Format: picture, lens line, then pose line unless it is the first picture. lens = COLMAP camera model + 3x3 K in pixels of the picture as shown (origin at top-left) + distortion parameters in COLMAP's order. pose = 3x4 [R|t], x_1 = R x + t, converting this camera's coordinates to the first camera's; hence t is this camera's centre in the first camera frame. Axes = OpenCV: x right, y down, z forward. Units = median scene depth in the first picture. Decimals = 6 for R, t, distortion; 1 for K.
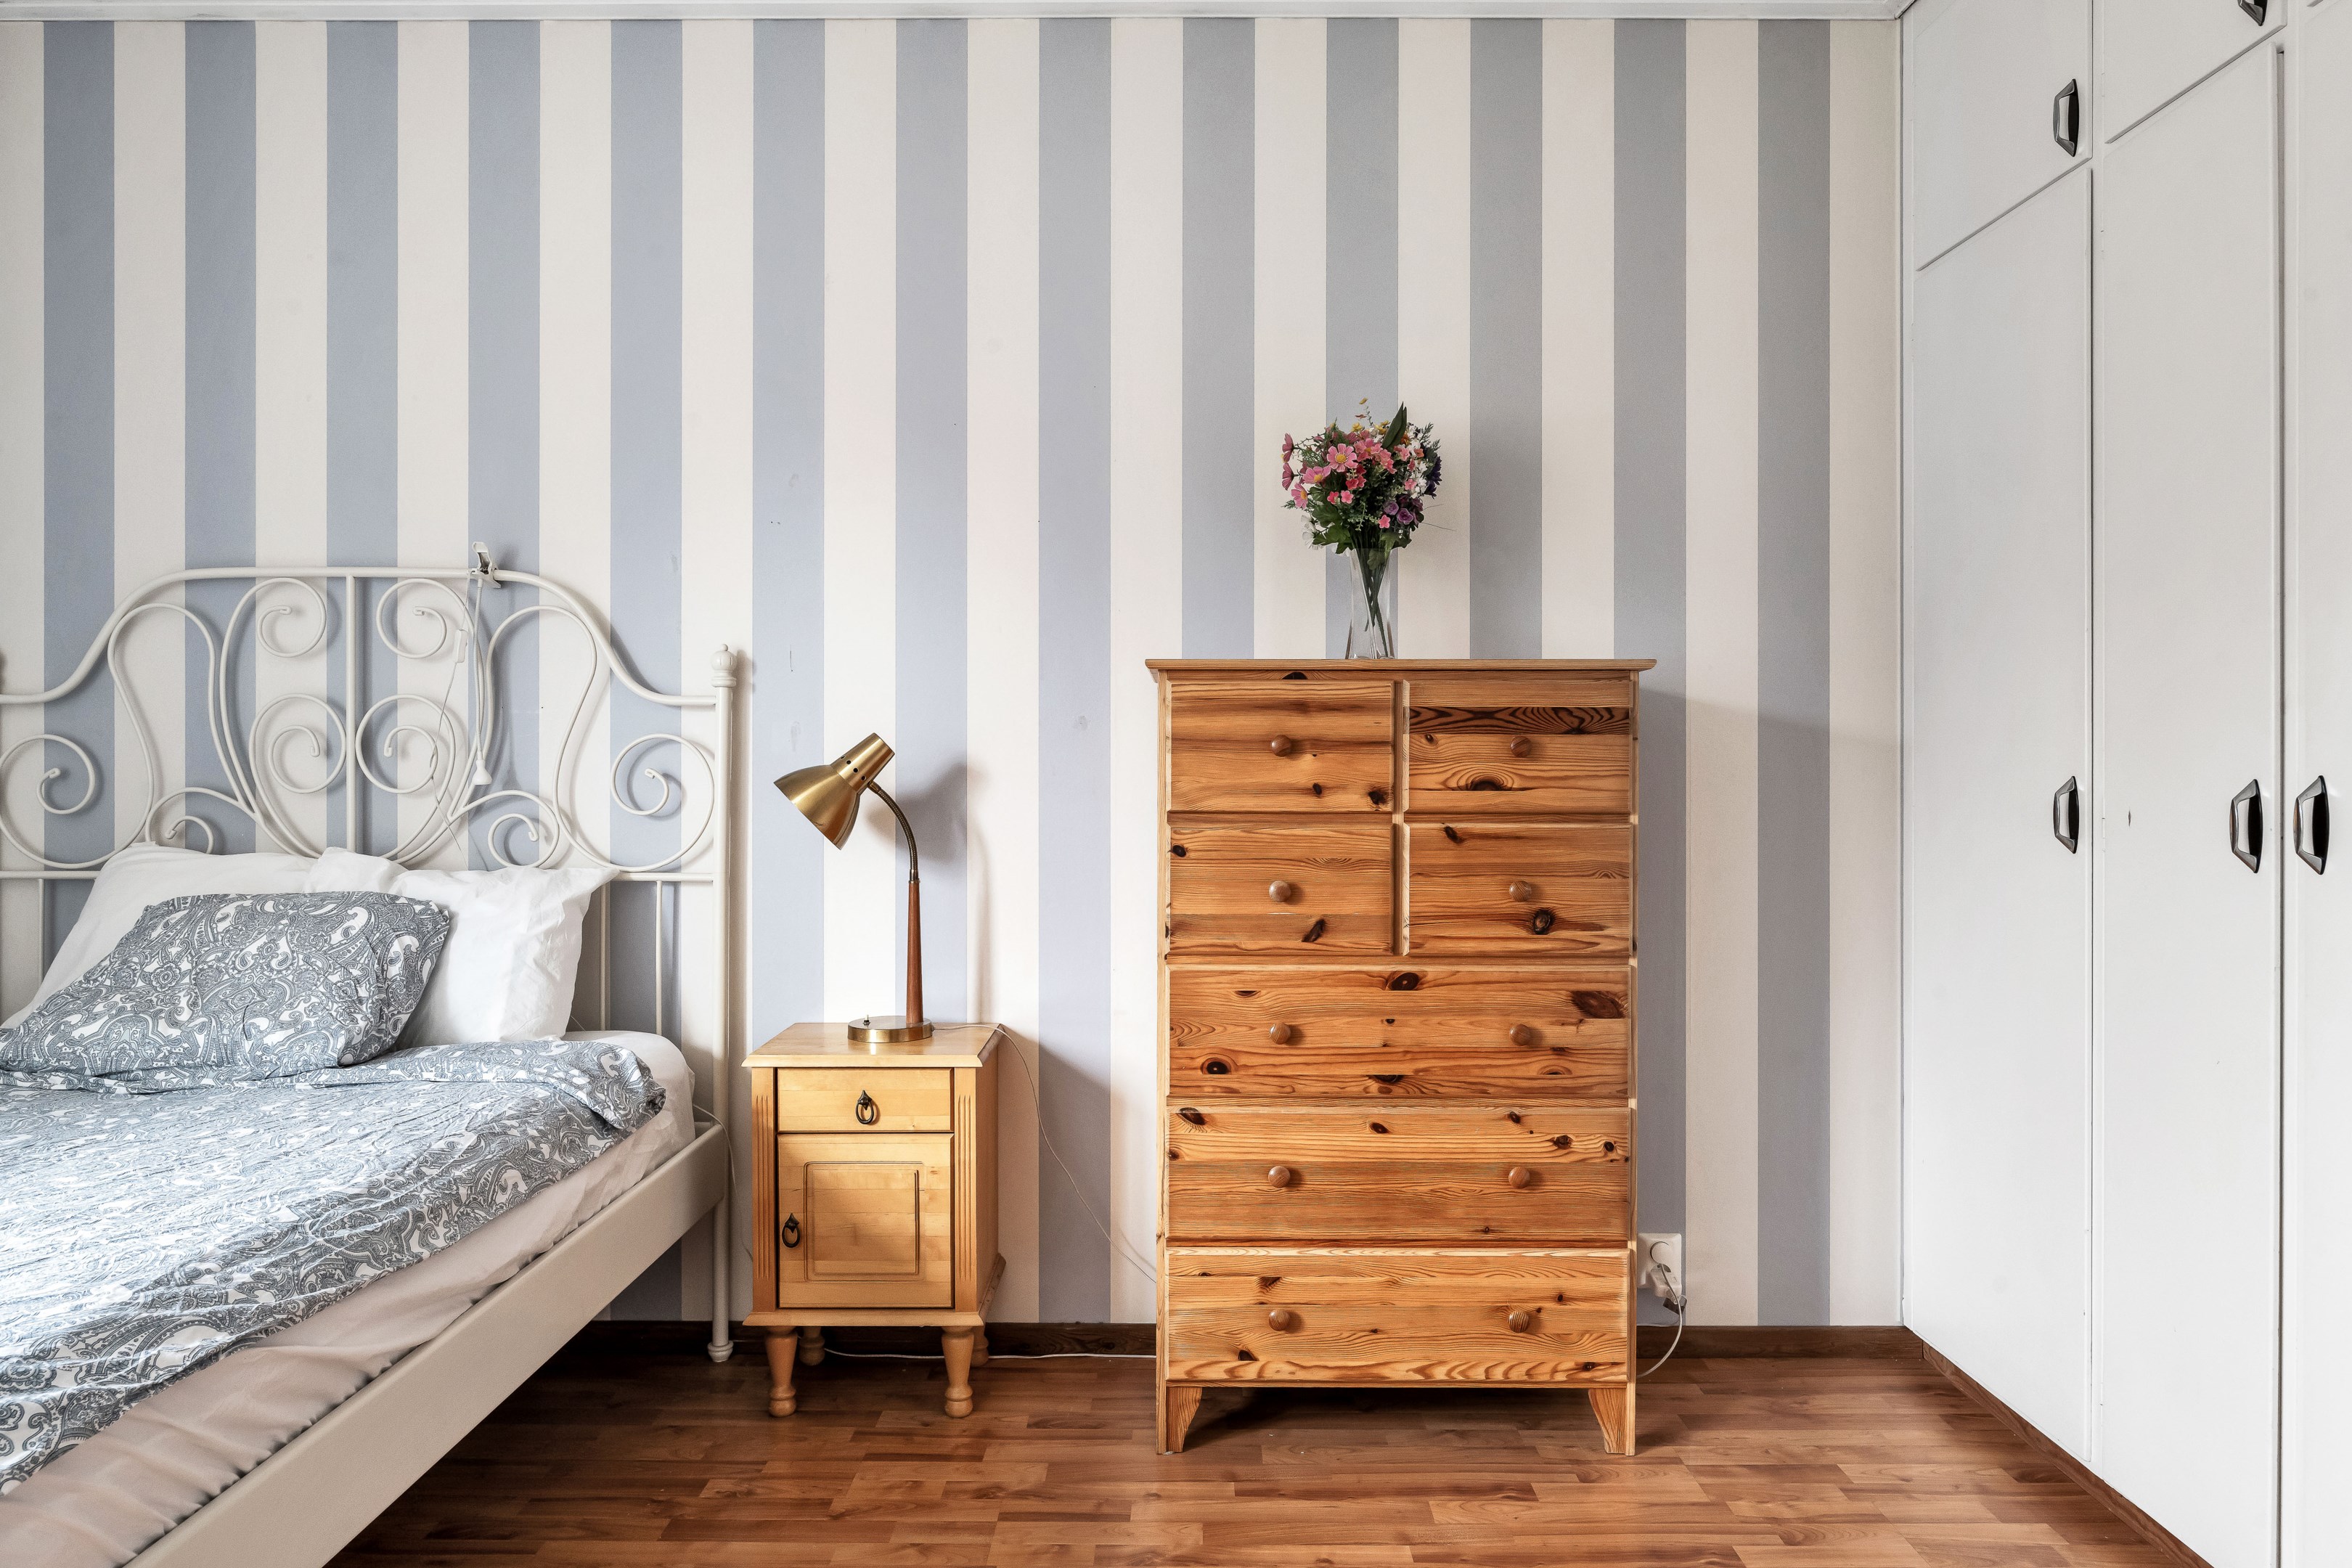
lens RADIAL K [[1581.2, 0, 1171.0], [0, 1581.2, 773.6], [0, 0, 1]] dist [-0.011559, -0.001066]
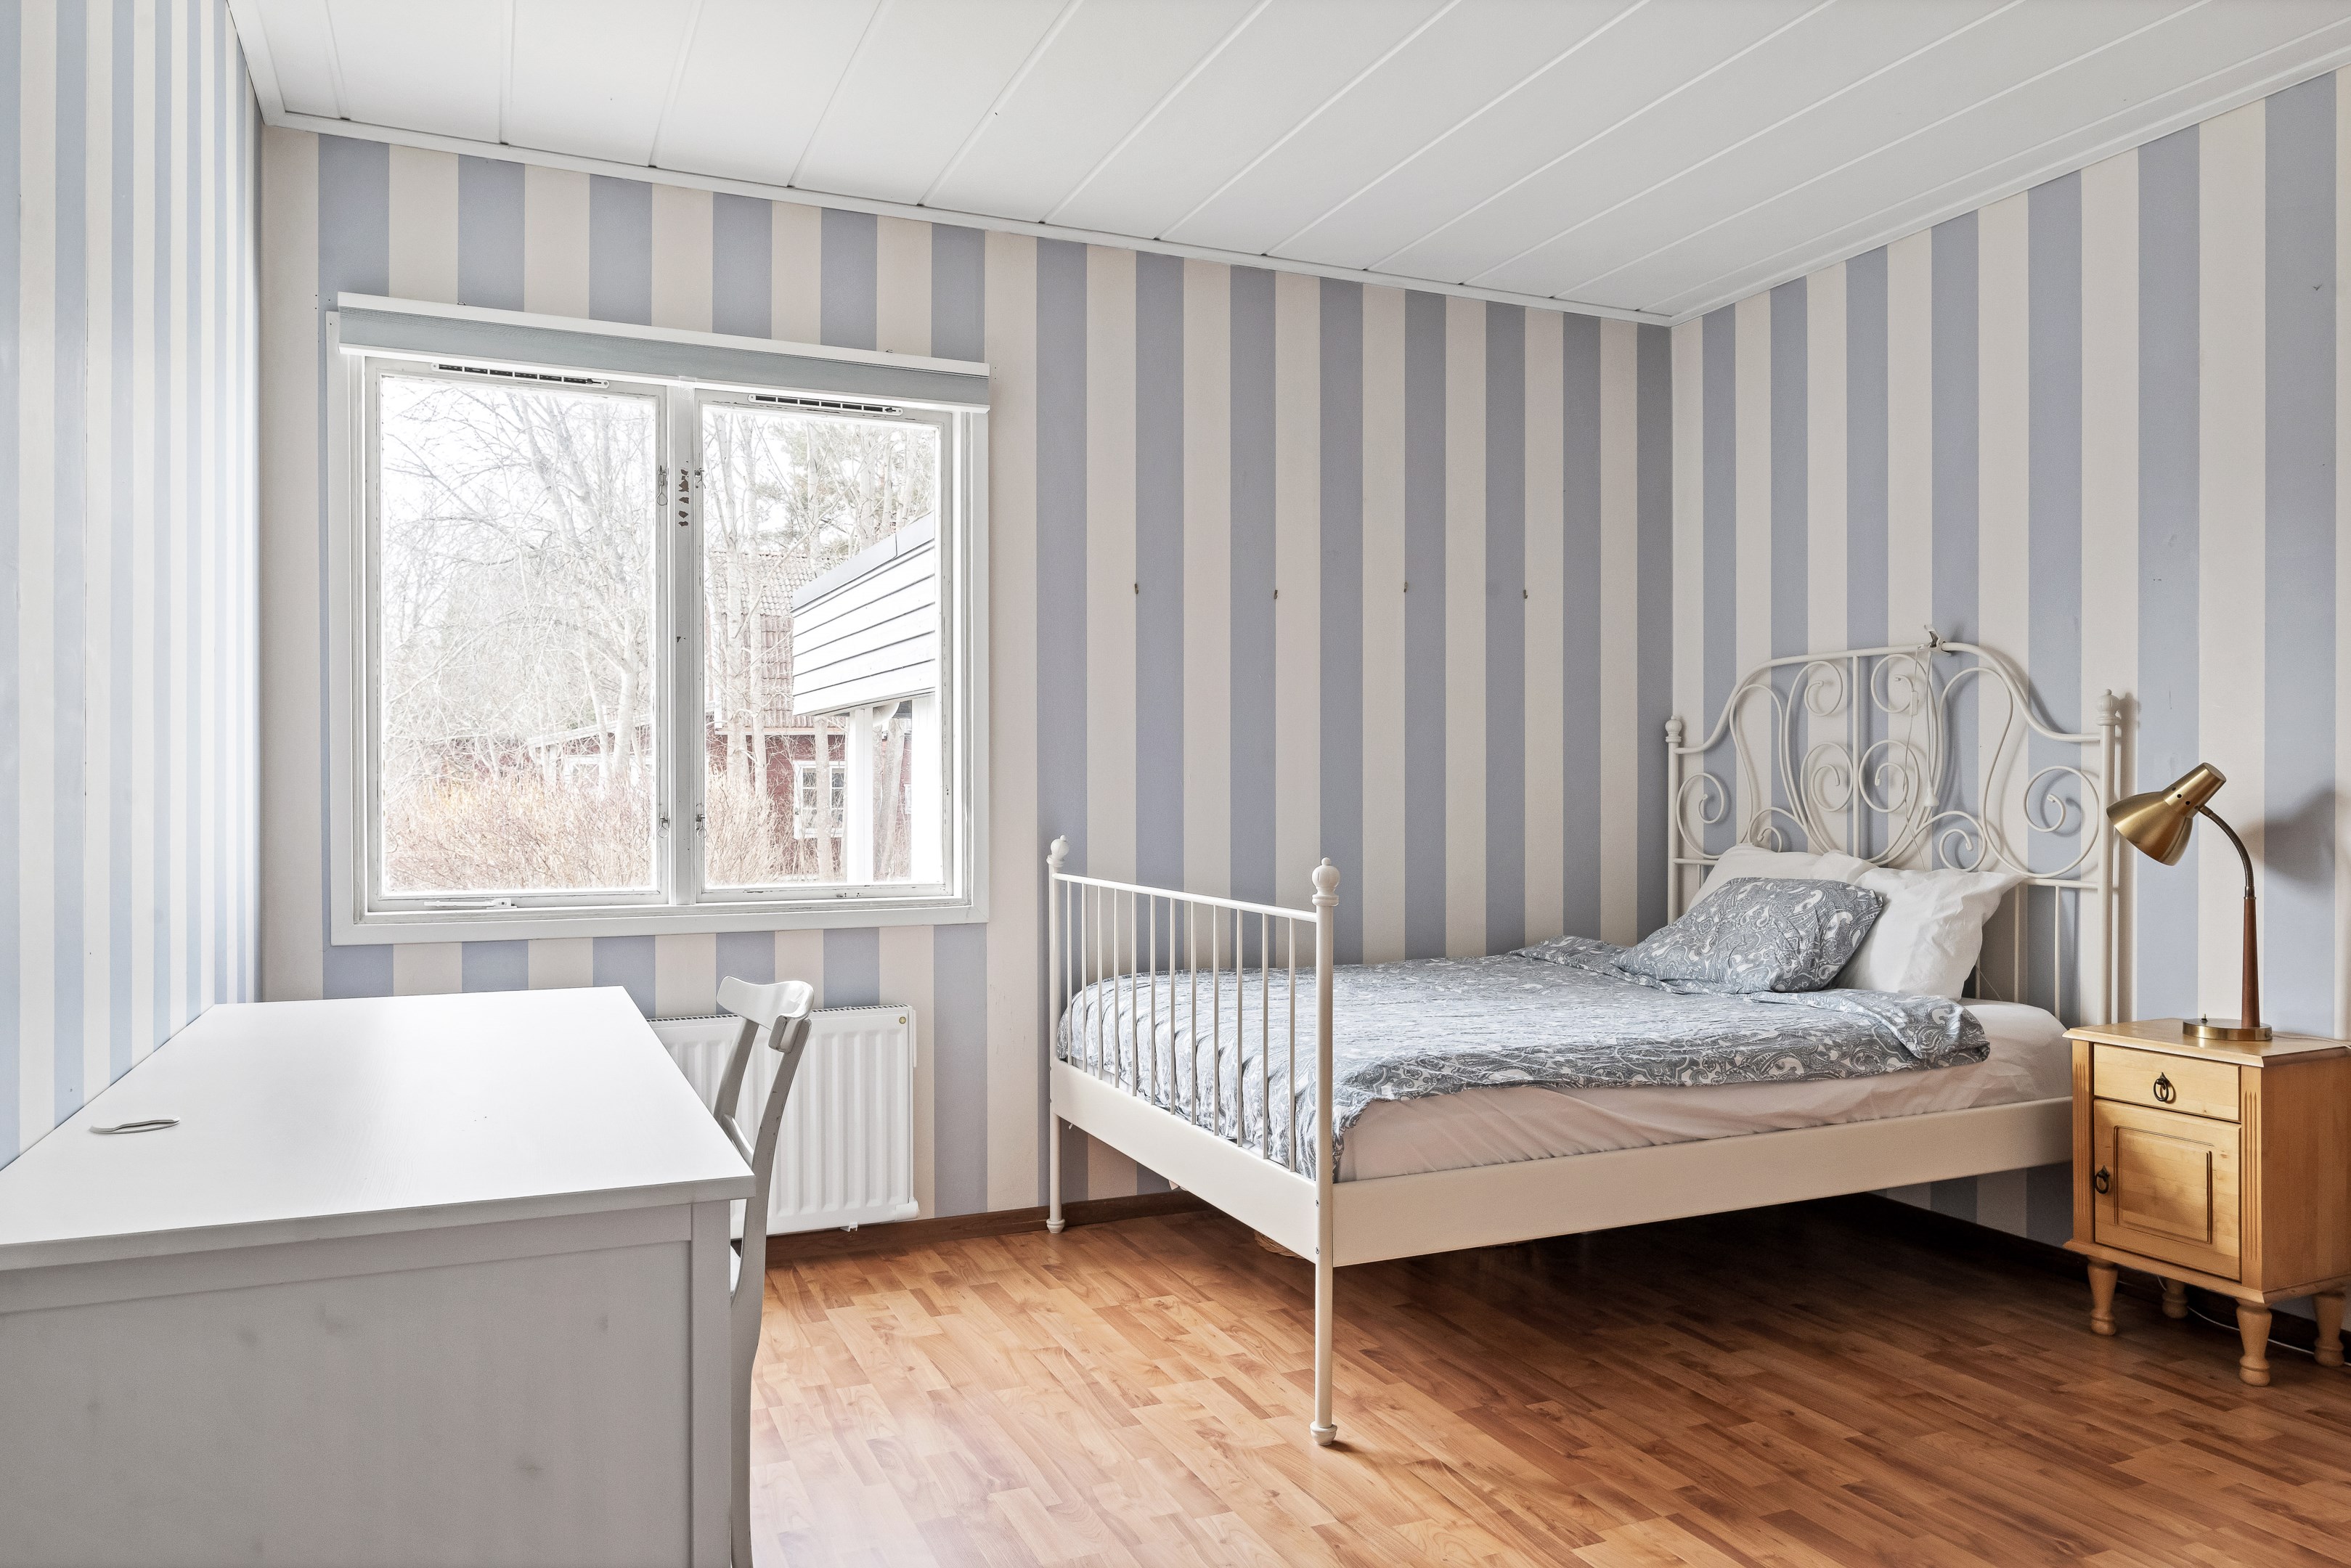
lens RADIAL K [[1580.4, 0, 1181.3], [0, 1580.4, 788.3], [0, 0, 1]] dist [-0.011559, -0.001066]
pose [[0.408673, -0.002626, -0.912677, 0.560745], [0.001147, 0.999997, -0.002364, -0.006349], [0.912680, -0.000081, 0.408675, -0.127875]]
